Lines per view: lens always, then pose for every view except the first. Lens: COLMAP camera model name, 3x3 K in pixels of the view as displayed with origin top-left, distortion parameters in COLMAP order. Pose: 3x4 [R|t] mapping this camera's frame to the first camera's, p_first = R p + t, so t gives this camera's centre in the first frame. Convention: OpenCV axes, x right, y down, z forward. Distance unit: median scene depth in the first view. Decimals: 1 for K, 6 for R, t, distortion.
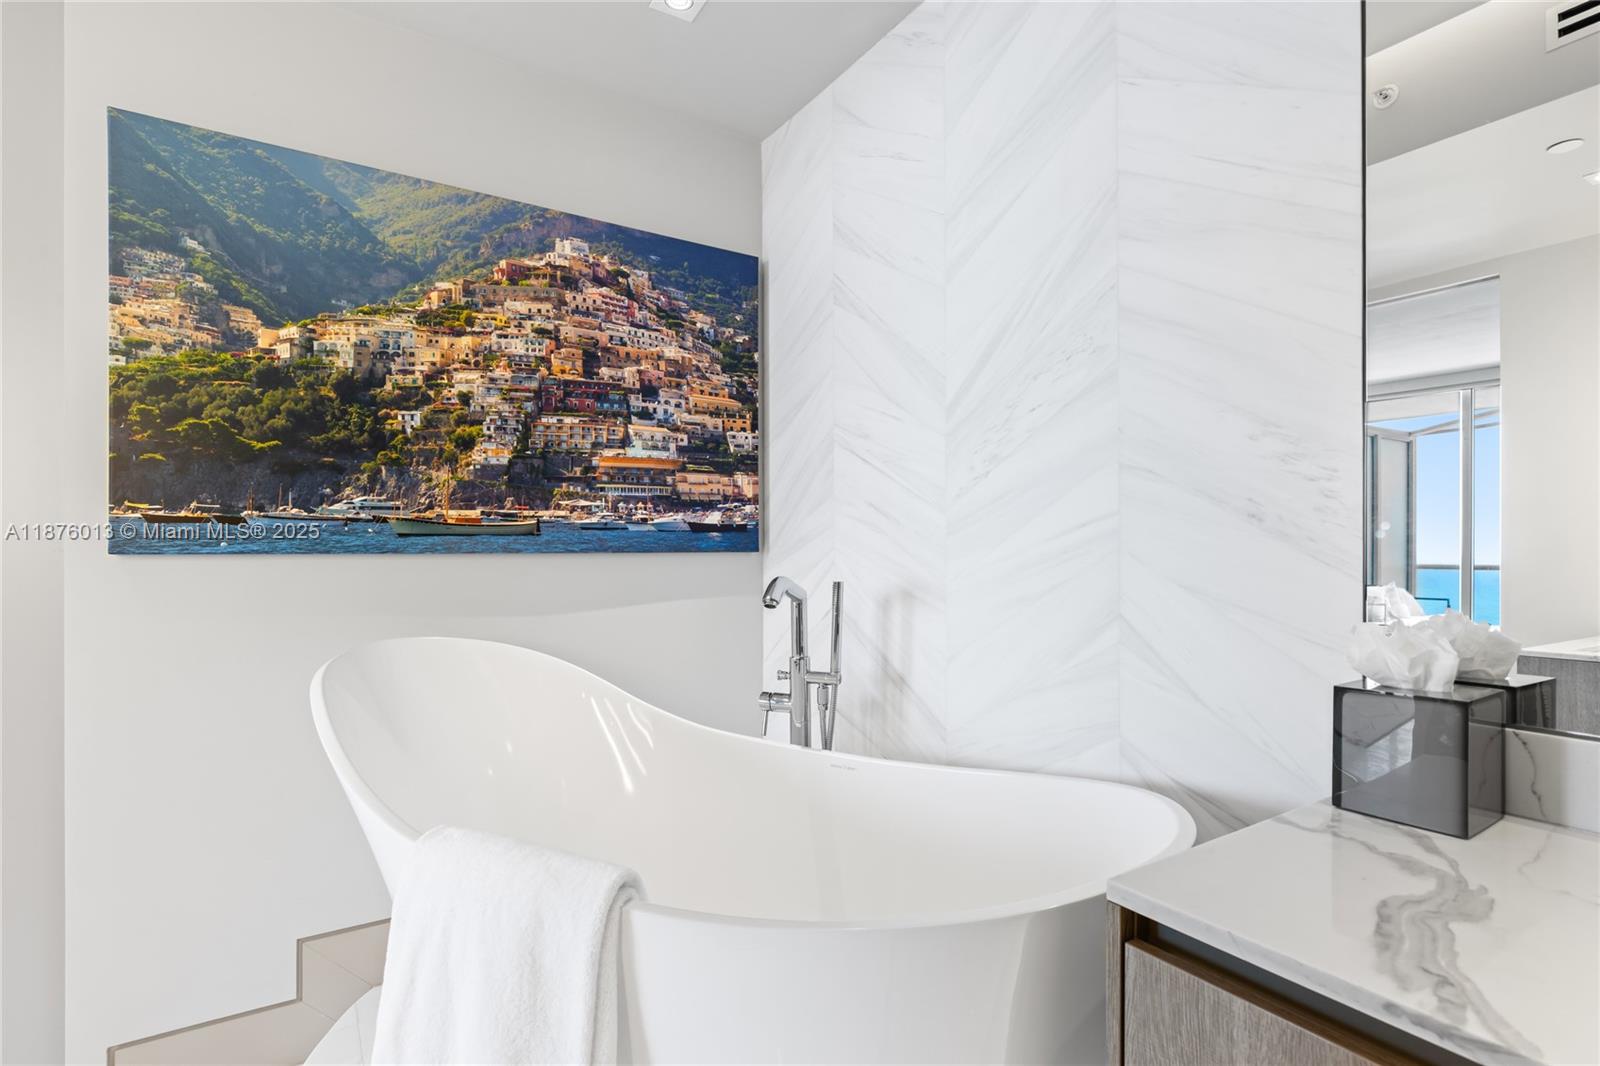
lens RADIAL K [[780.1, 0, 803.2], [0, 780.1, 548.3], [0, 0, 1]] dist [-0.000668, -0.000261]
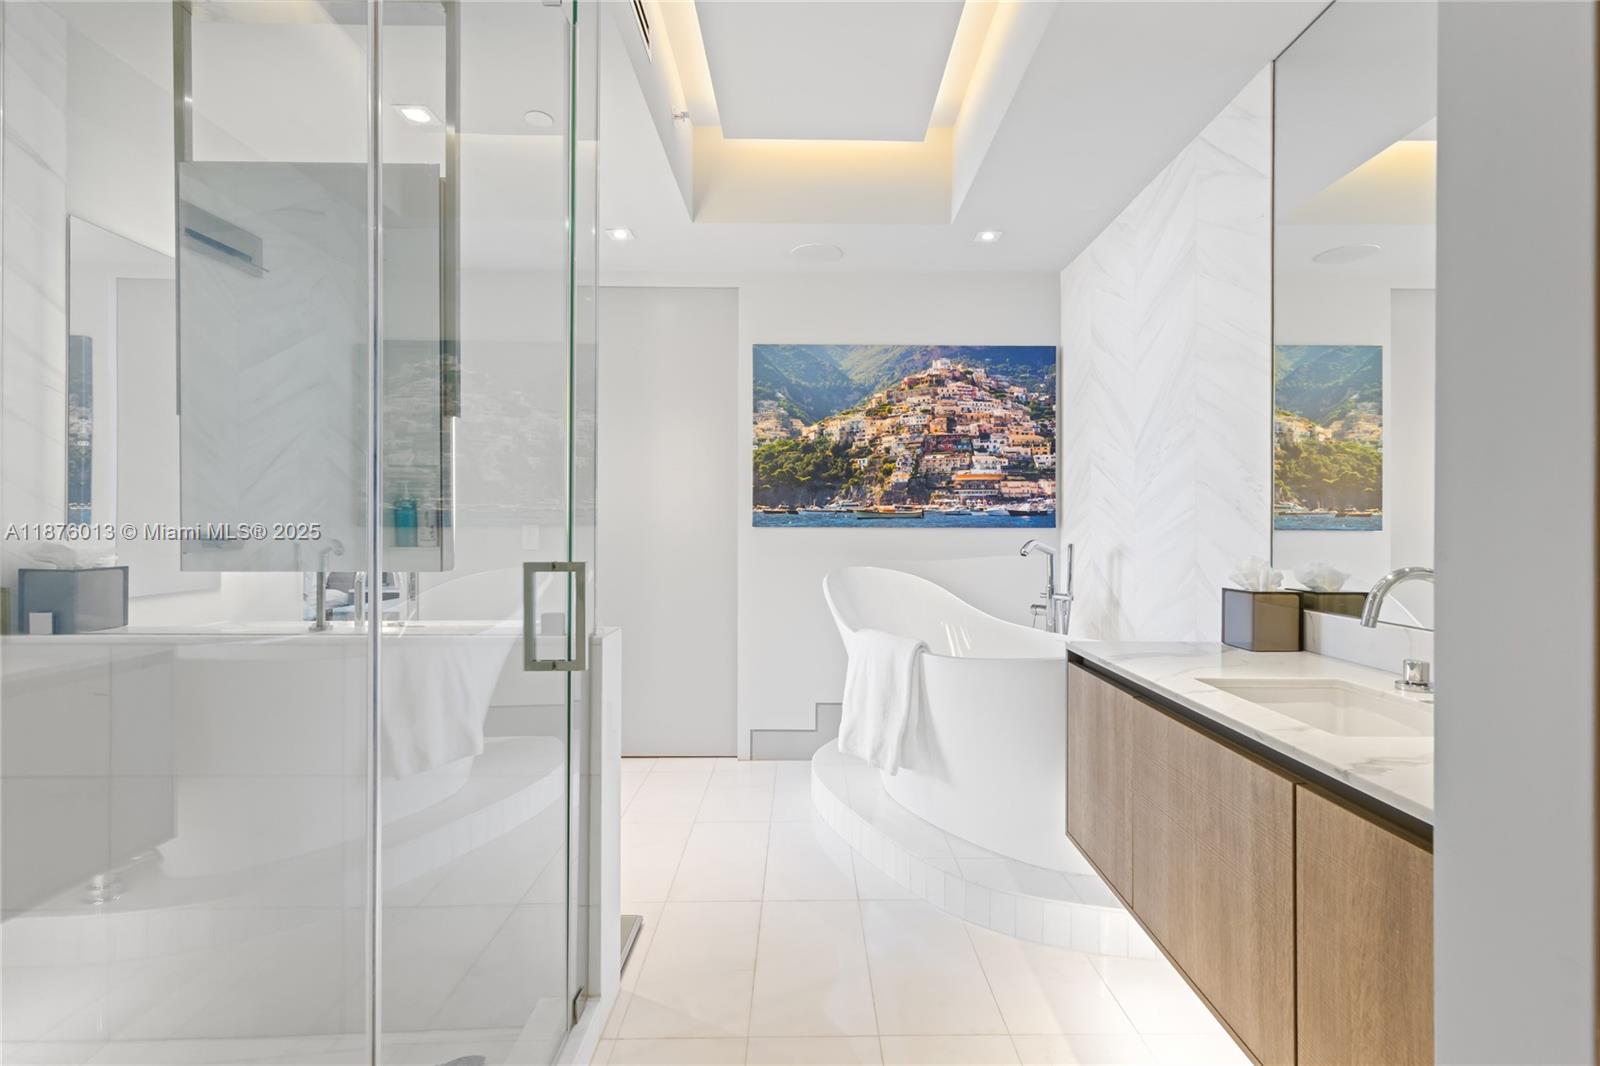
lens RADIAL K [[722.5, 0, 812.3], [0, 722.5, 514.7], [0, 0, 1]] dist [0.008351, -0.000412]
pose [[0.844905, -0.005036, -0.534892, 0.375907], [-0.003781, 0.999874, -0.015387, 0.003083], [0.534903, 0.015023, 0.844780, -0.636042]]
